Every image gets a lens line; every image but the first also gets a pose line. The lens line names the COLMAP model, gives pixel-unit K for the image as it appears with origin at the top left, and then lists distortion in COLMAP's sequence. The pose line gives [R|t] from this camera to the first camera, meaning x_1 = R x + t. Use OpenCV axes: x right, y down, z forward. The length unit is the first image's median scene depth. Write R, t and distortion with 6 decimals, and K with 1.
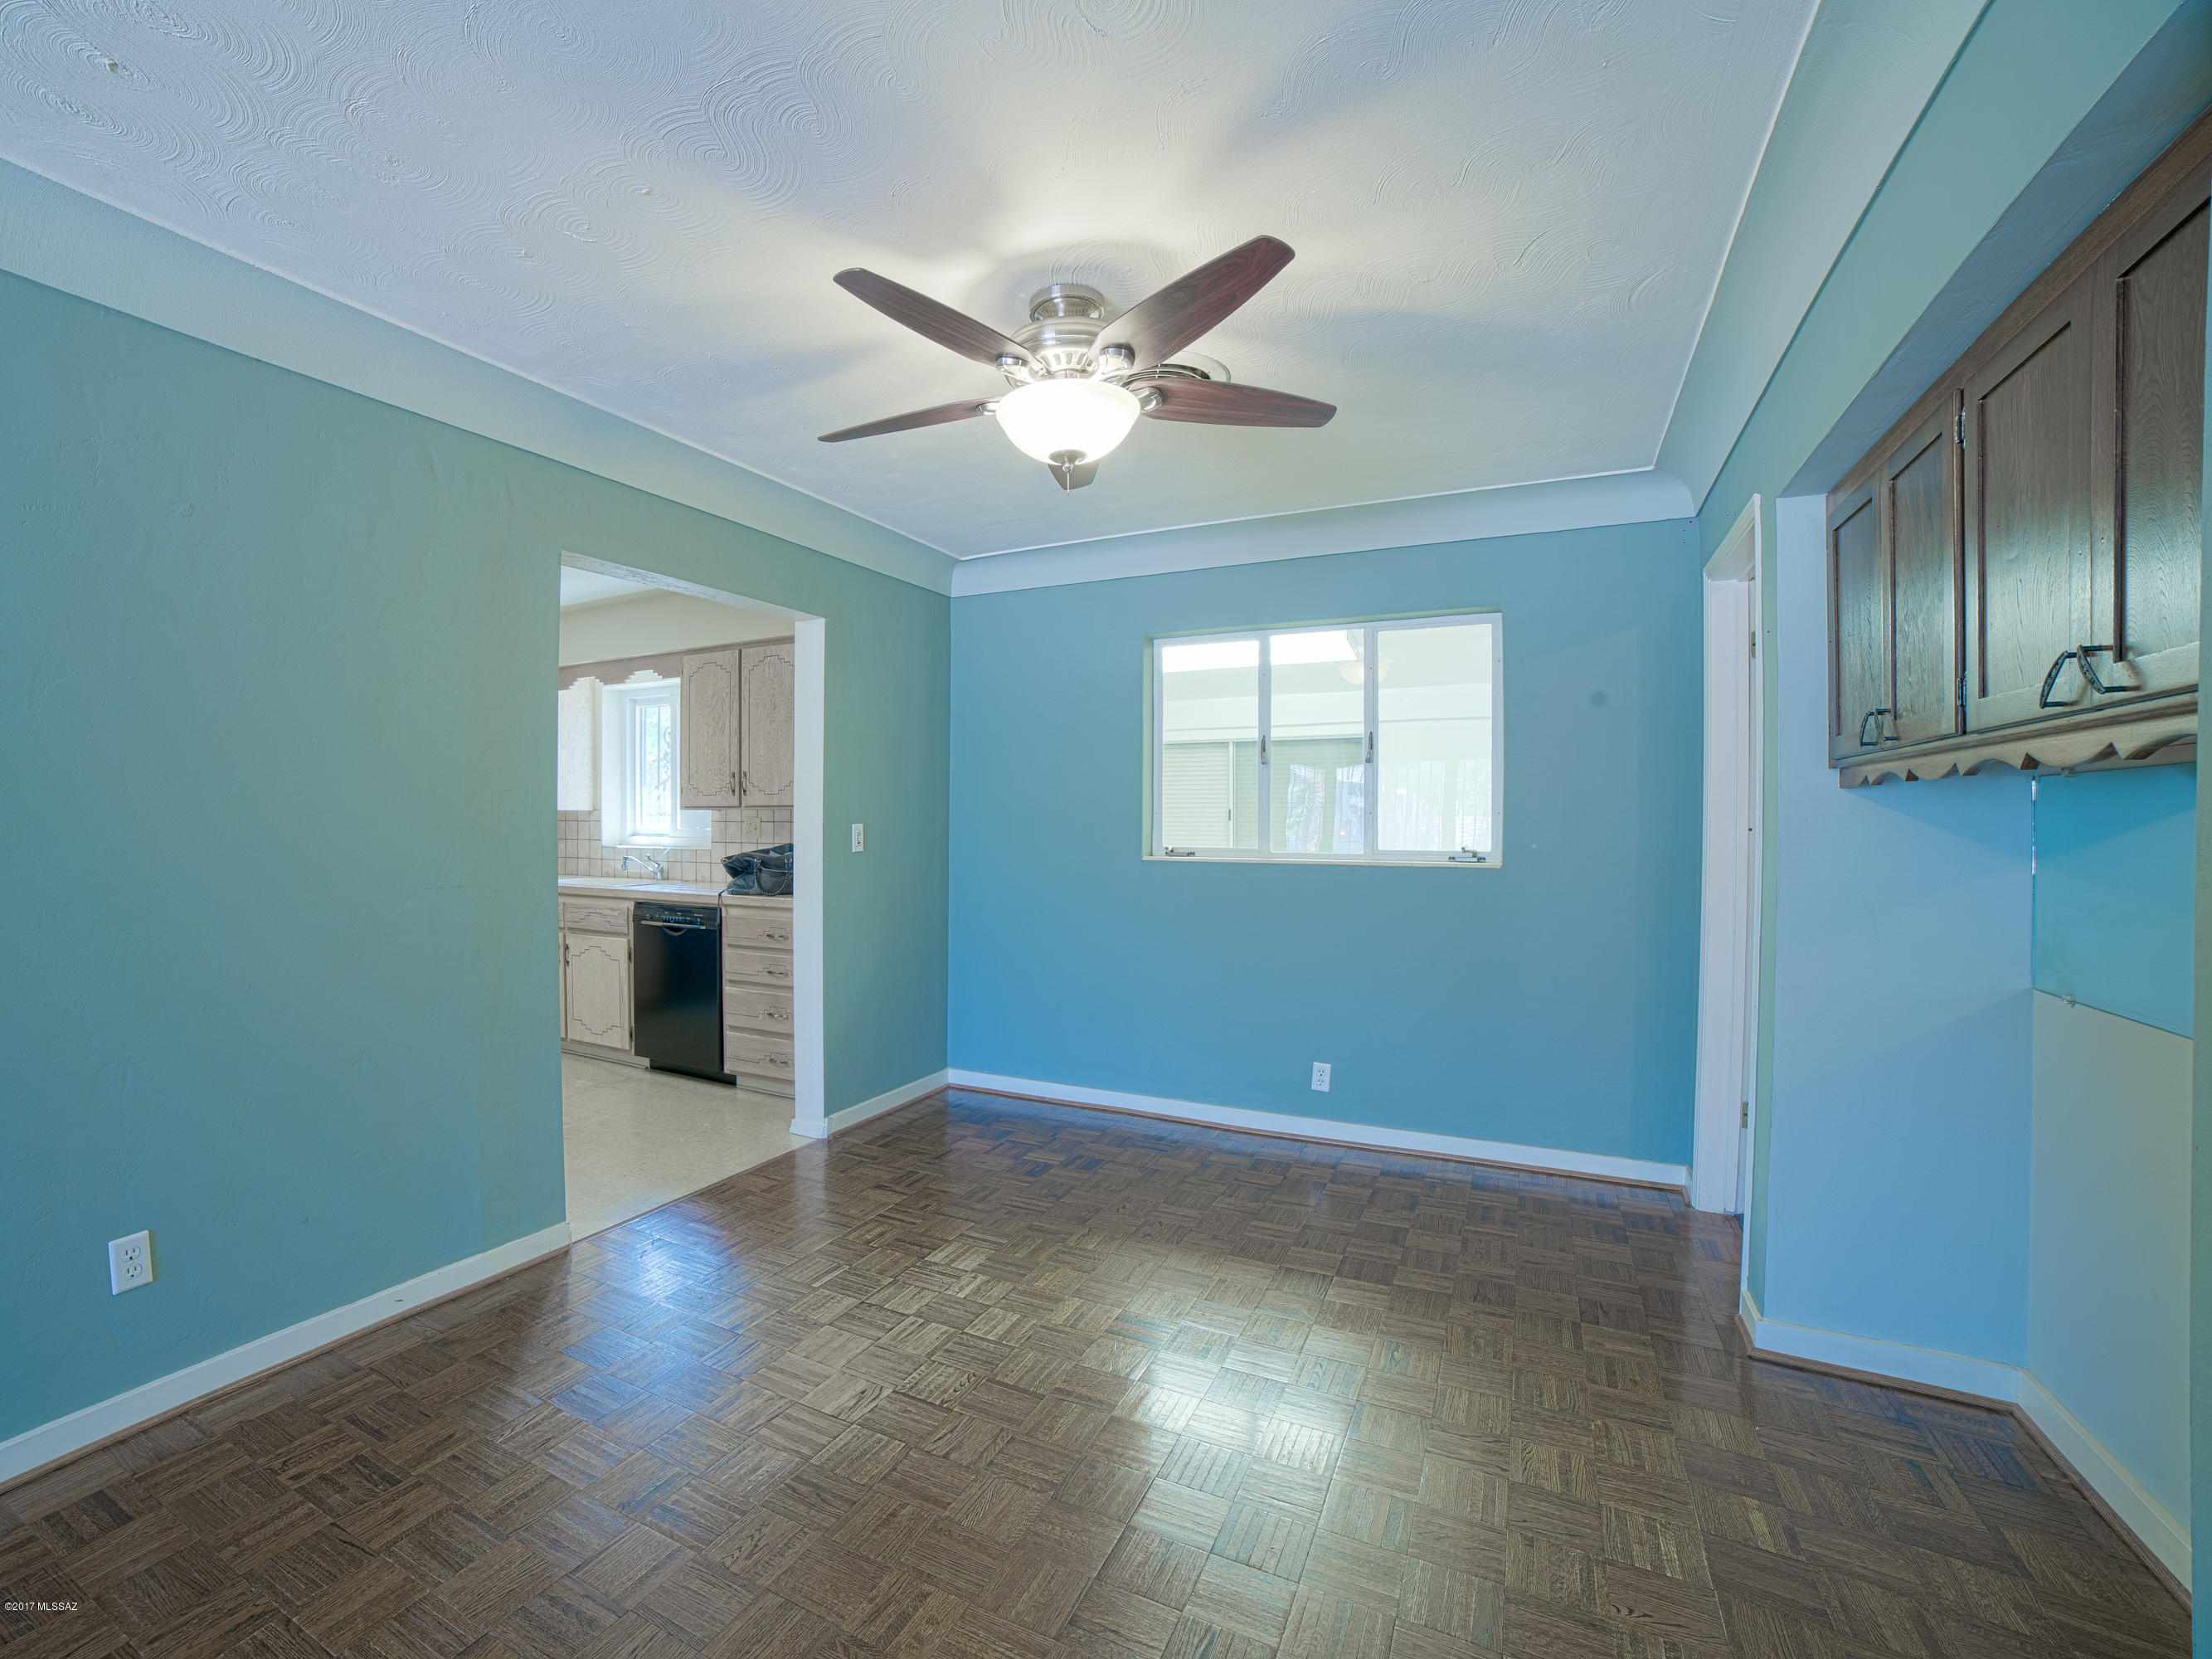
lens RADIAL K [[1085.3, 0, 1039.7], [0, 1085.3, 822.0], [0, 0, 1]] dist [-0.130661, 0.049732]
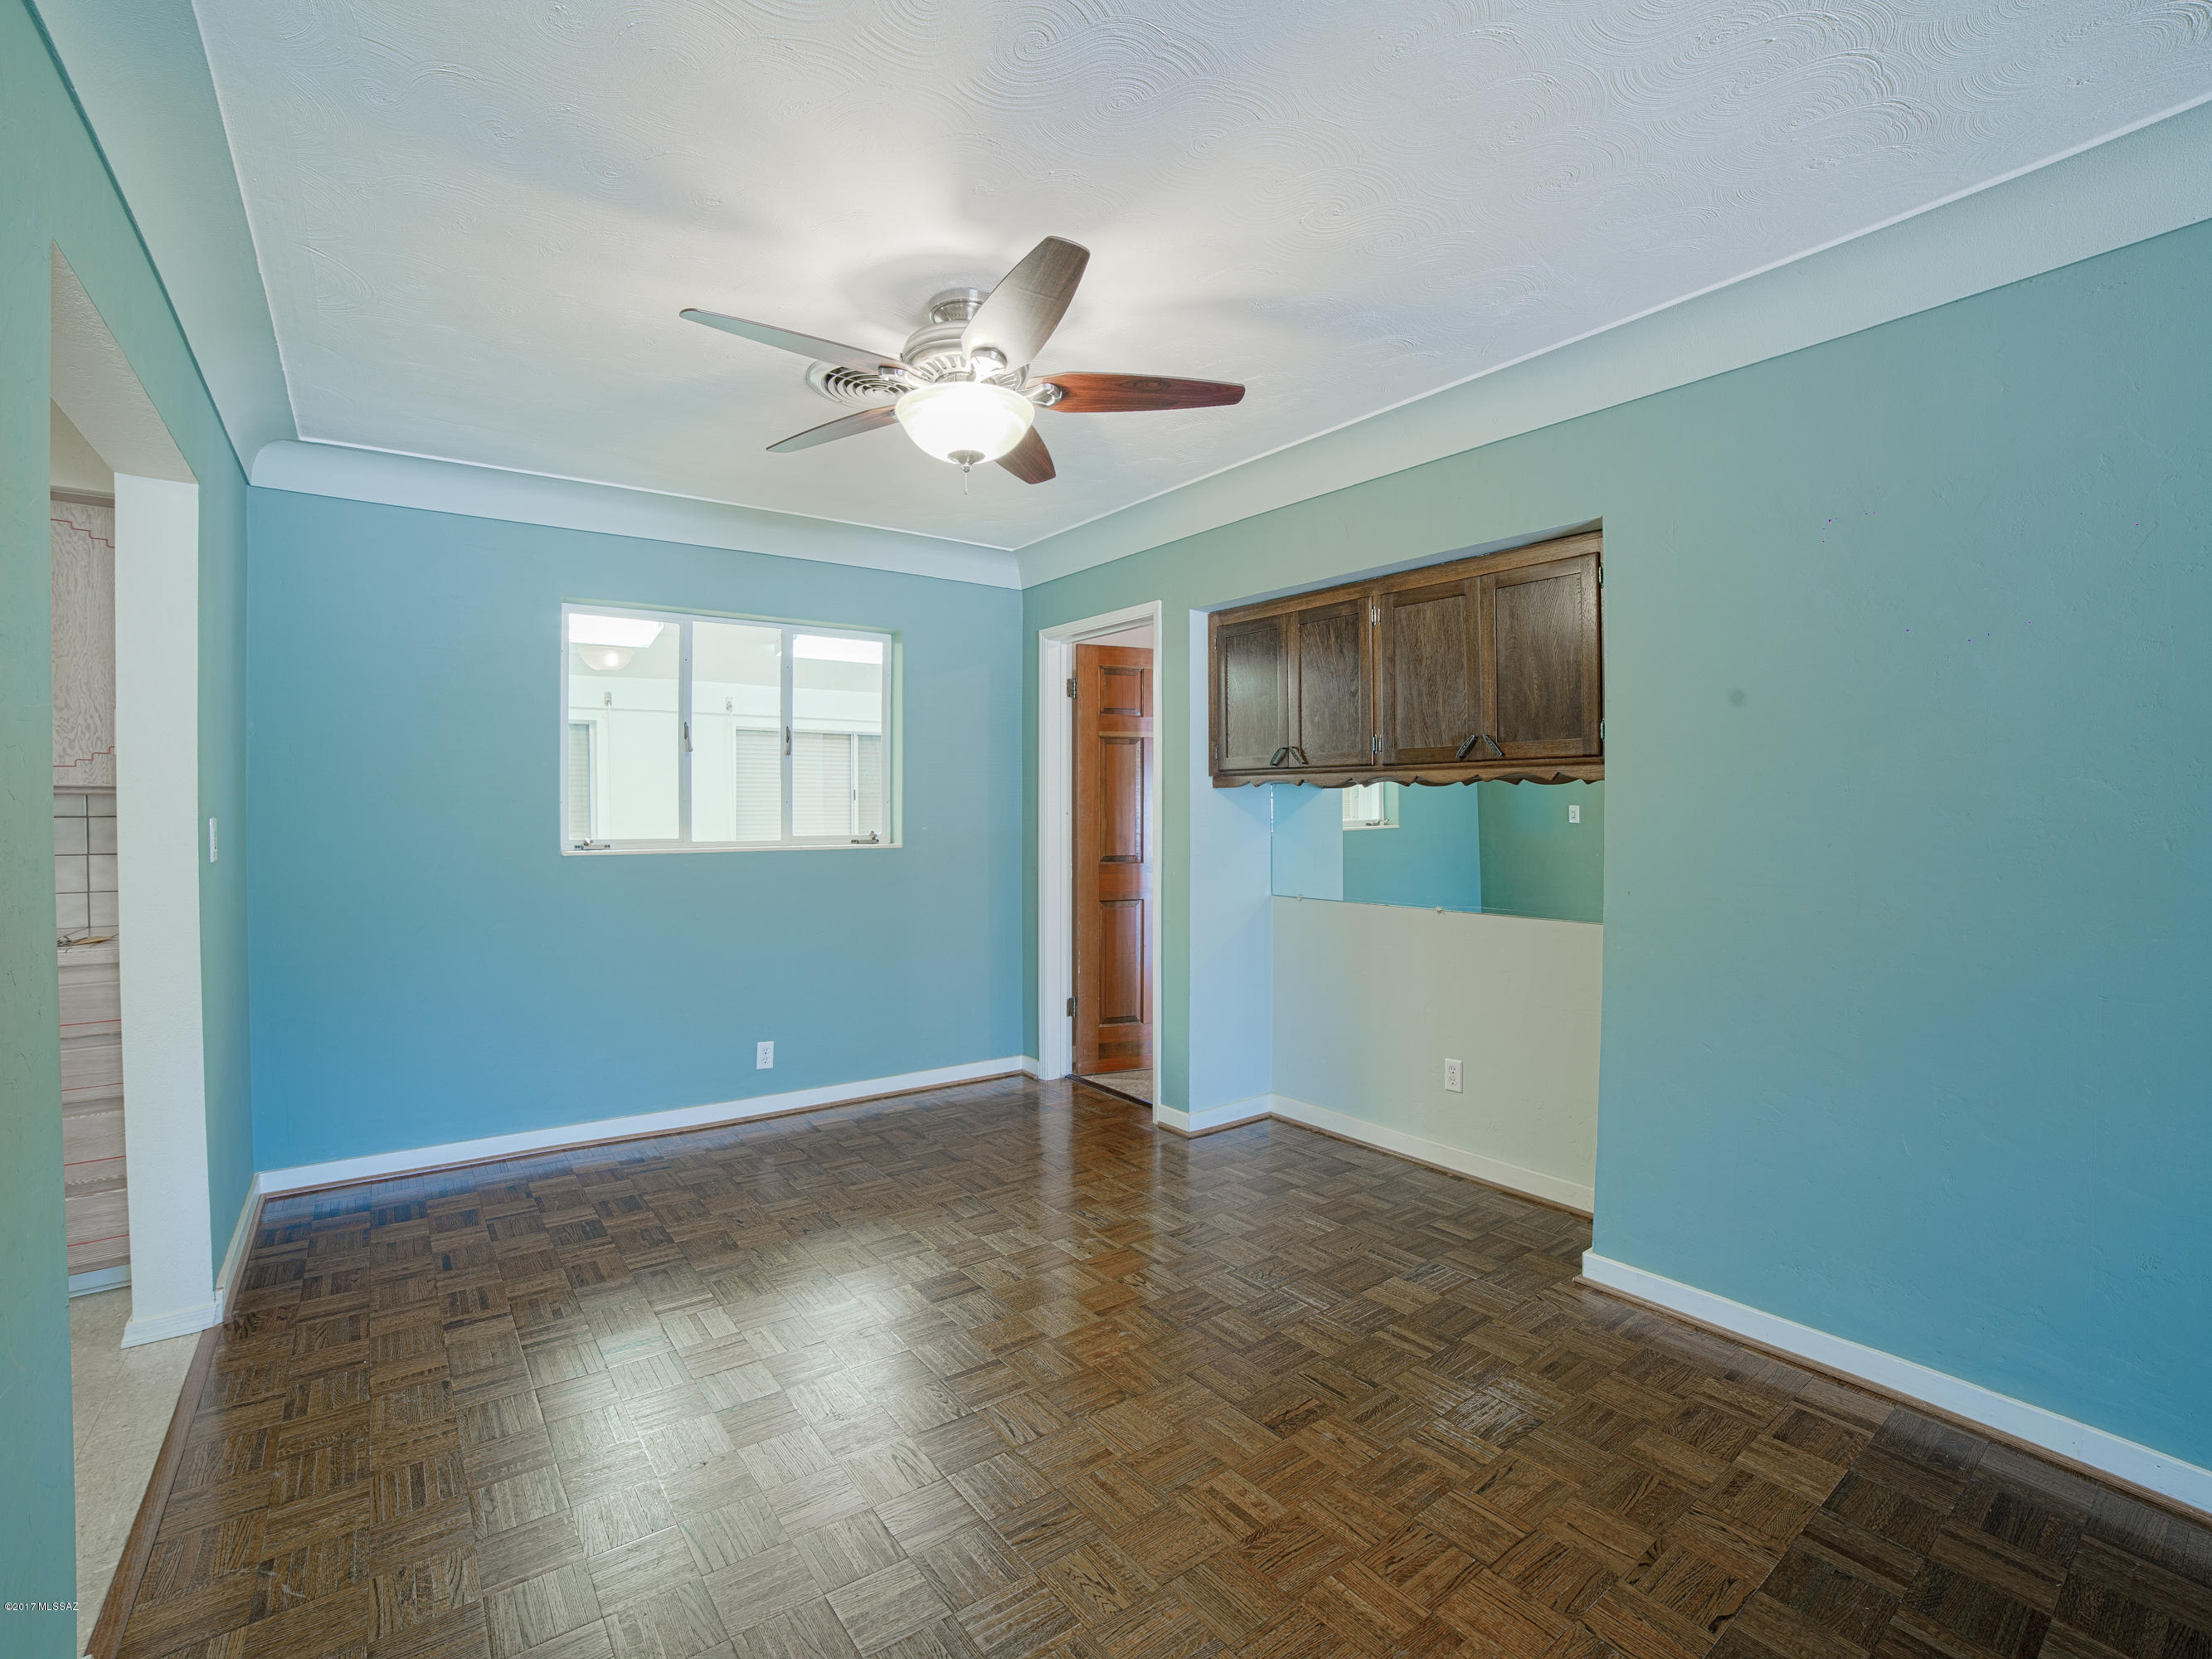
lens RADIAL K [[1085.3, 0, 1039.7], [0, 1085.3, 822.0], [0, 0, 1]] dist [-0.130661, 0.049732]
pose [[0.373123, -0.014329, 0.927671, -0.614376], [0.004206, 0.999897, 0.013752, -0.002169], [-0.927772, -0.001230, 0.373144, 0.369481]]
